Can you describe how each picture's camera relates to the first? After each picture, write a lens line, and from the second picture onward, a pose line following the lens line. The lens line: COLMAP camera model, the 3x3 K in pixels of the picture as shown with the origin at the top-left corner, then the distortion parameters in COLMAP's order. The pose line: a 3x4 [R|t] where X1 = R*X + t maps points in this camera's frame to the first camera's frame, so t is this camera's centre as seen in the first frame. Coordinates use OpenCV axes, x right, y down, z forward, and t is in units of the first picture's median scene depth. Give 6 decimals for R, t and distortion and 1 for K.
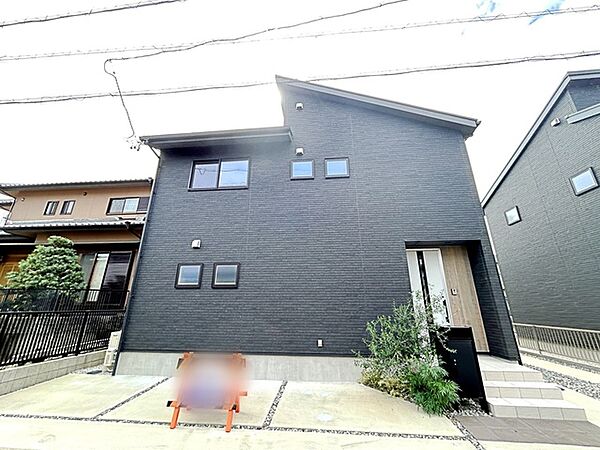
lens RADIAL K [[243.7, 0, 300.0], [0, 243.7, 225.0], [0, 0, 1]] dist [0.001384, 0.000210]
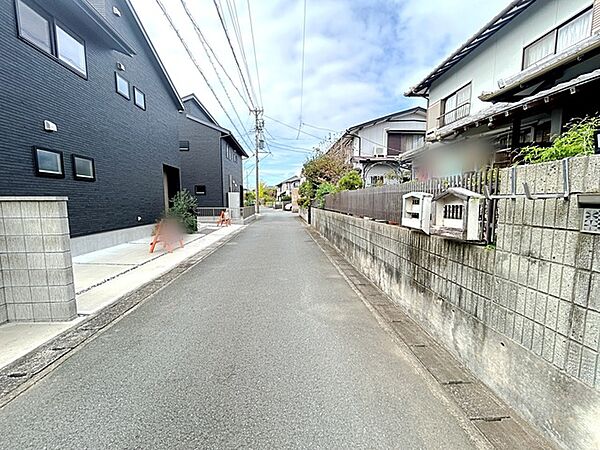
lens RADIAL K [[243.7, 0, 300.0], [0, 243.7, 225.0], [0, 0, 1]] dist [0.001384, 0.000210]
pose [[-0.170298, -0.100178, 0.980287, -1.506422], [-0.306573, 0.950834, 0.043909, 0.104249], [-0.936489, -0.293051, -0.192637, 0.251920]]
